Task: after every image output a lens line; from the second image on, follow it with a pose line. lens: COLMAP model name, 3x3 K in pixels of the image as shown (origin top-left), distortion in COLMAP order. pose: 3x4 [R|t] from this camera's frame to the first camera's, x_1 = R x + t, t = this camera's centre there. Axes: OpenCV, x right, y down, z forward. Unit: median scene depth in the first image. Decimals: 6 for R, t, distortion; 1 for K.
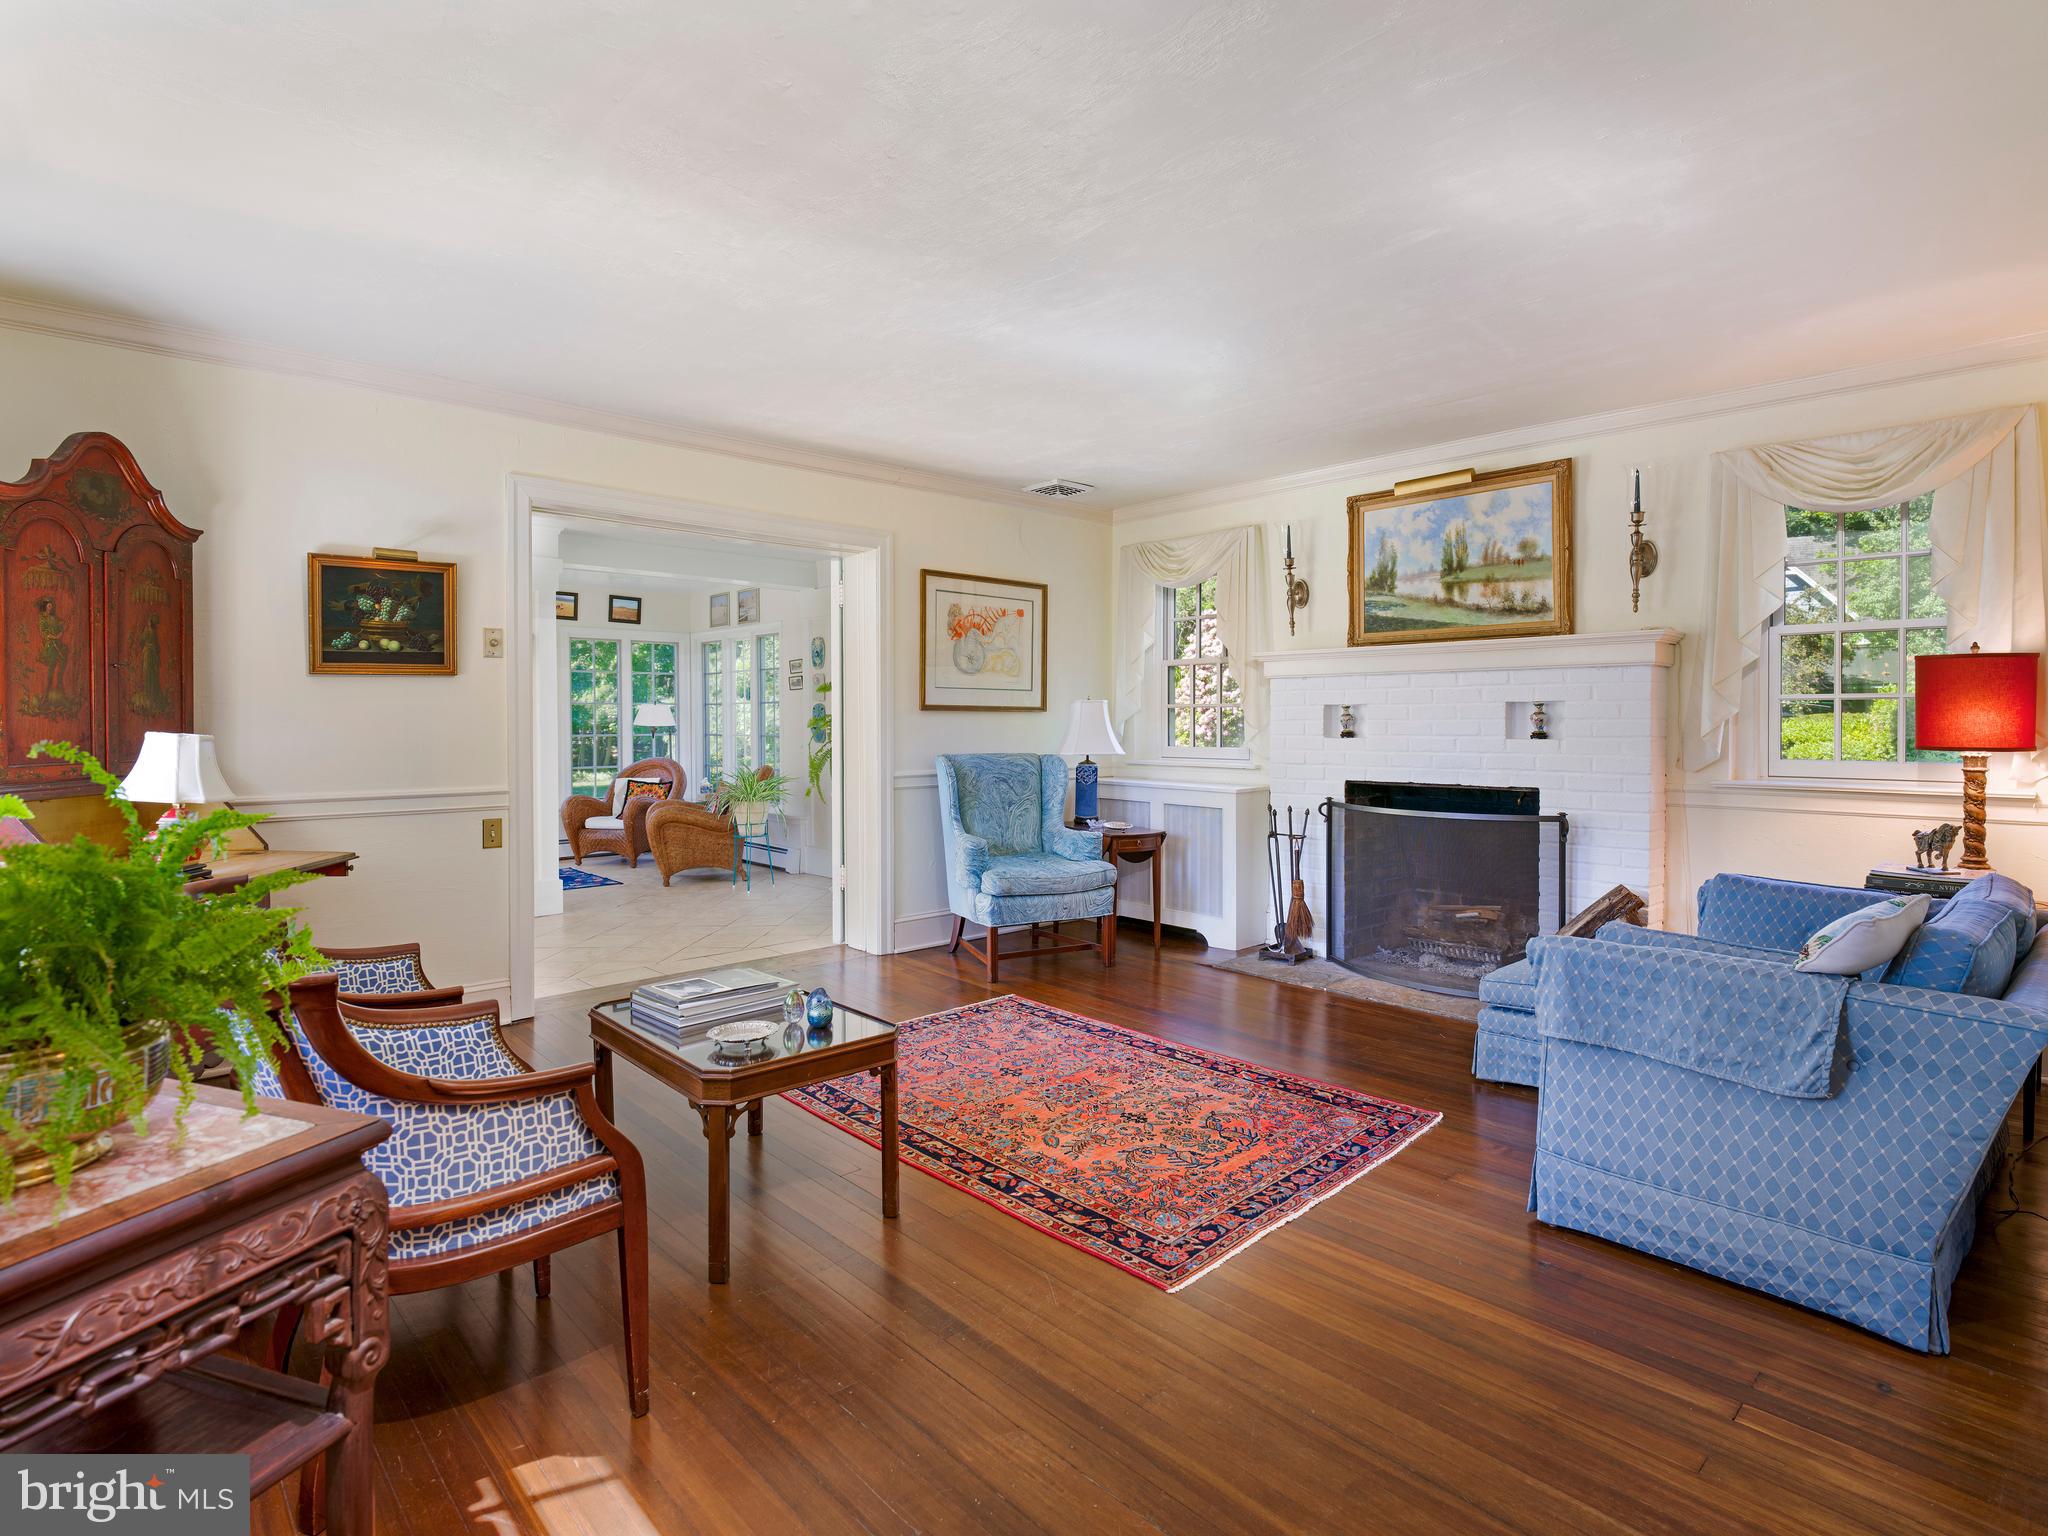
lens RADIAL K [[1072.3, 0, 1035.2], [0, 1072.3, 752.9], [0, 0, 1]] dist [-0.016811, -0.002221]
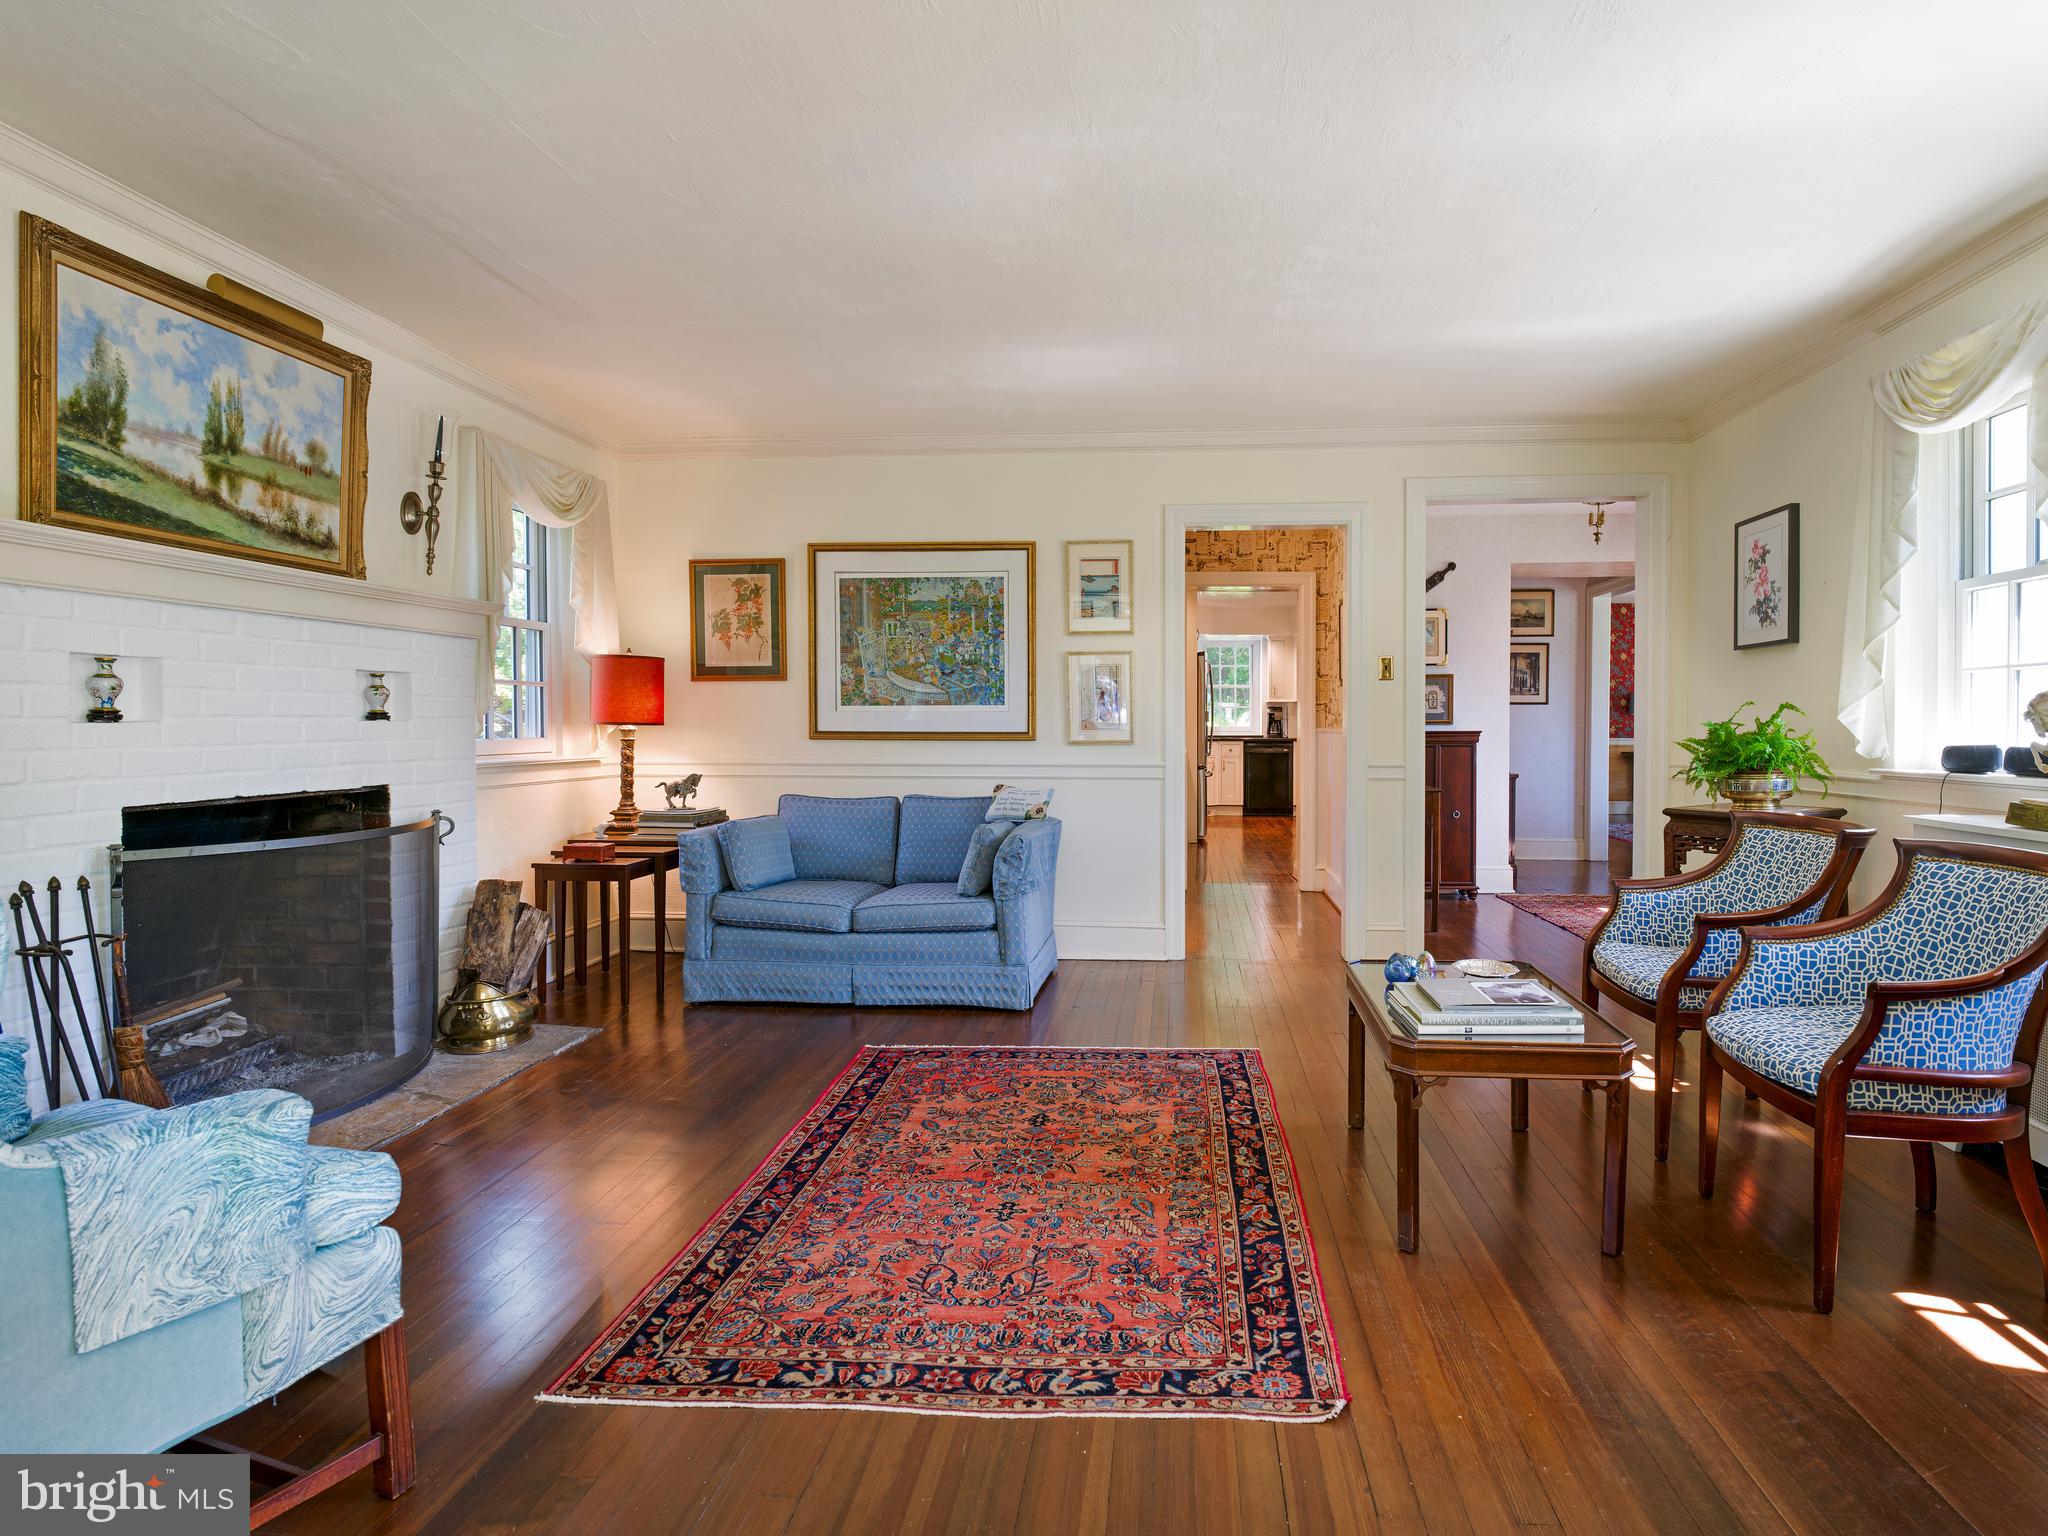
lens RADIAL K [[1367.1, 0, 1035.3], [0, 1367.1, 758.1], [0, 0, 1]] dist [-0.010877, -0.001921]
pose [[-0.722640, -0.016040, 0.691038, -0.598869], [0.021001, 0.998760, 0.045143, -0.022697], [-0.690905, 0.047135, -0.721407, 1.531900]]
